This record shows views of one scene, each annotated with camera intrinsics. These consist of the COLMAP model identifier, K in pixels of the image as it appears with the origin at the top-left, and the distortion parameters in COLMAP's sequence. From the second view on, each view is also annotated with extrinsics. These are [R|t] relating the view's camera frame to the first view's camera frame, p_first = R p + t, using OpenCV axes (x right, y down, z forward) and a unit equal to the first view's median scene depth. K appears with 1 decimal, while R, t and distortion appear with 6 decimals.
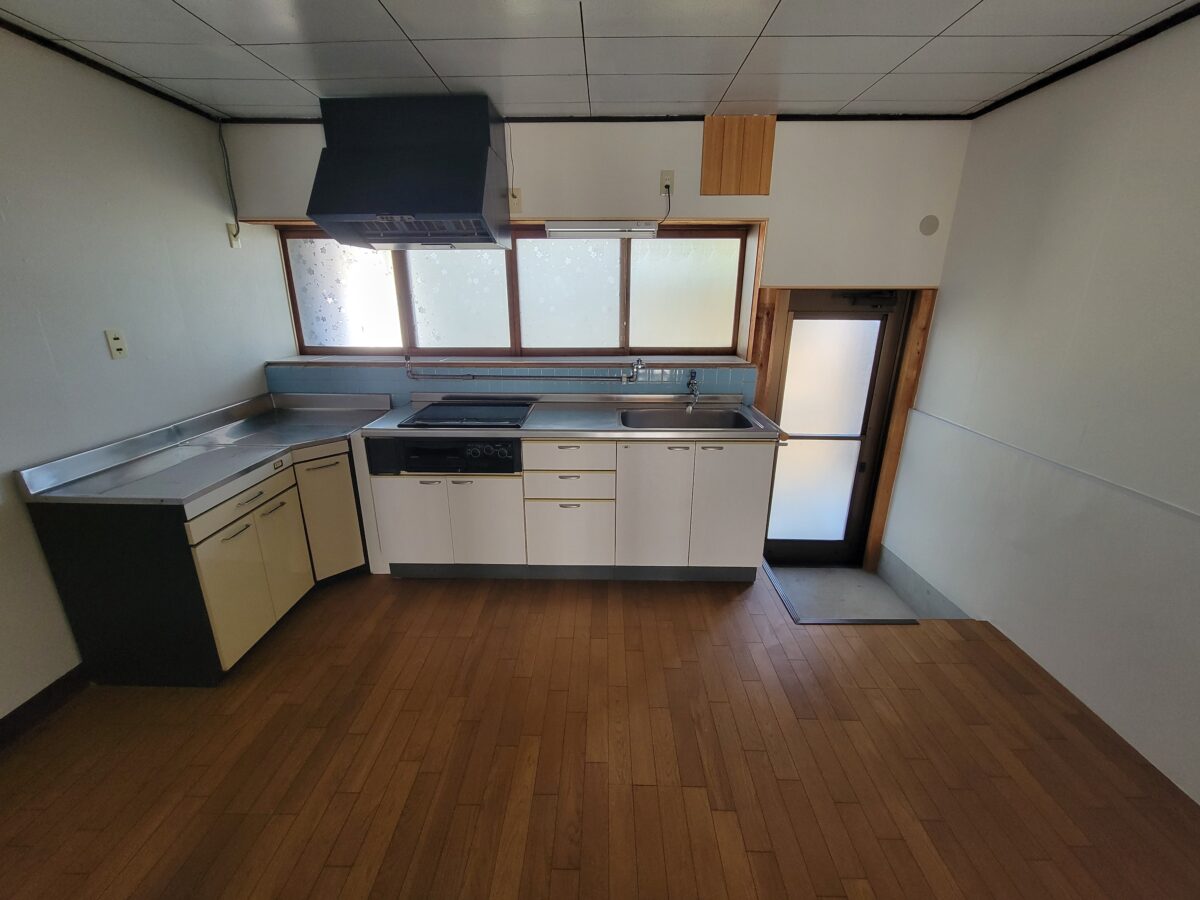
lens RADIAL K [[487.4, 0, 598.2], [0, 487.4, 447.8], [0, 0, 1]] dist [0.002863, -0.001375]
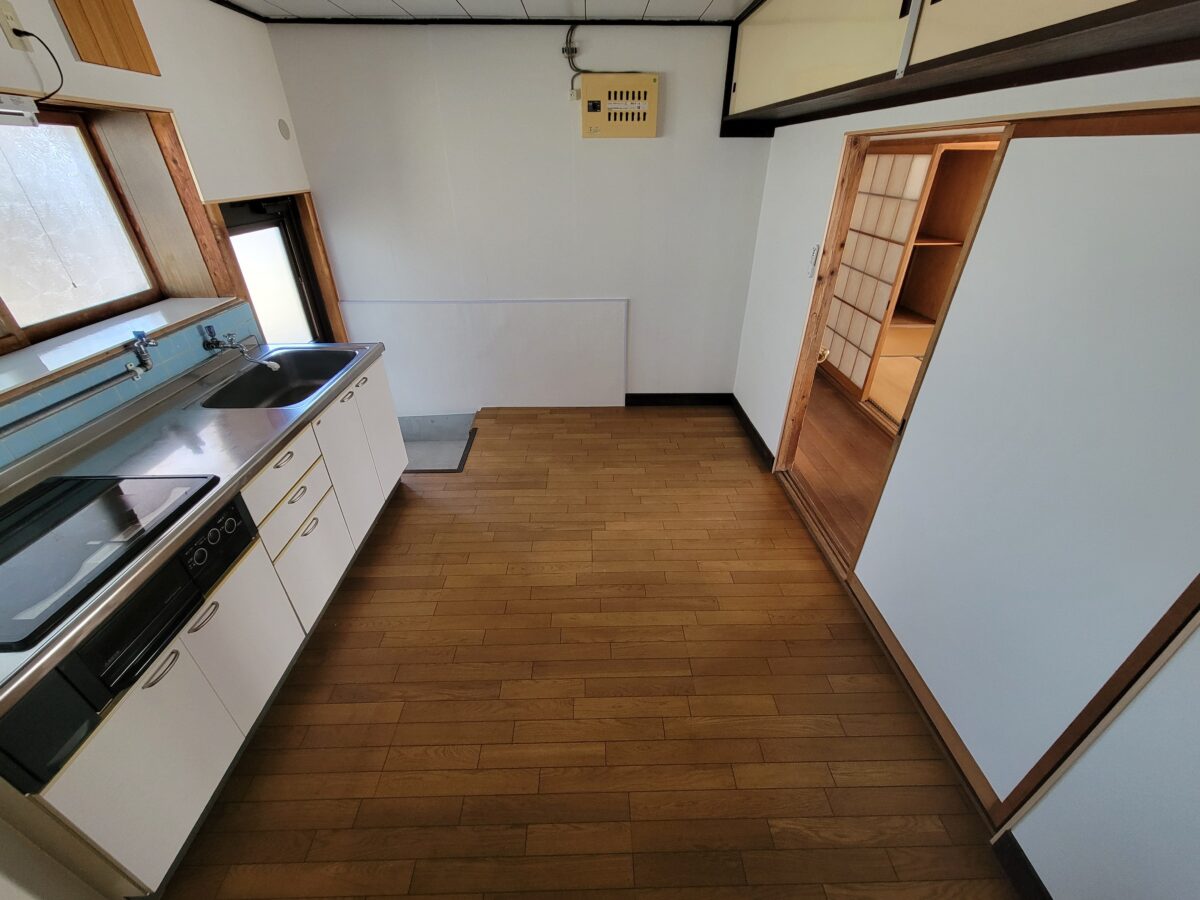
lens RADIAL K [[487.4, 0, 598.7], [0, 487.4, 446.5], [0, 0, 1]] dist [0.002863, -0.001375]
pose [[-0.041325, -0.510733, 0.858746, -0.790631], [0.299702, 0.813566, 0.498285, -0.271985], [-0.953137, 0.277959, 0.119447, 0.511979]]
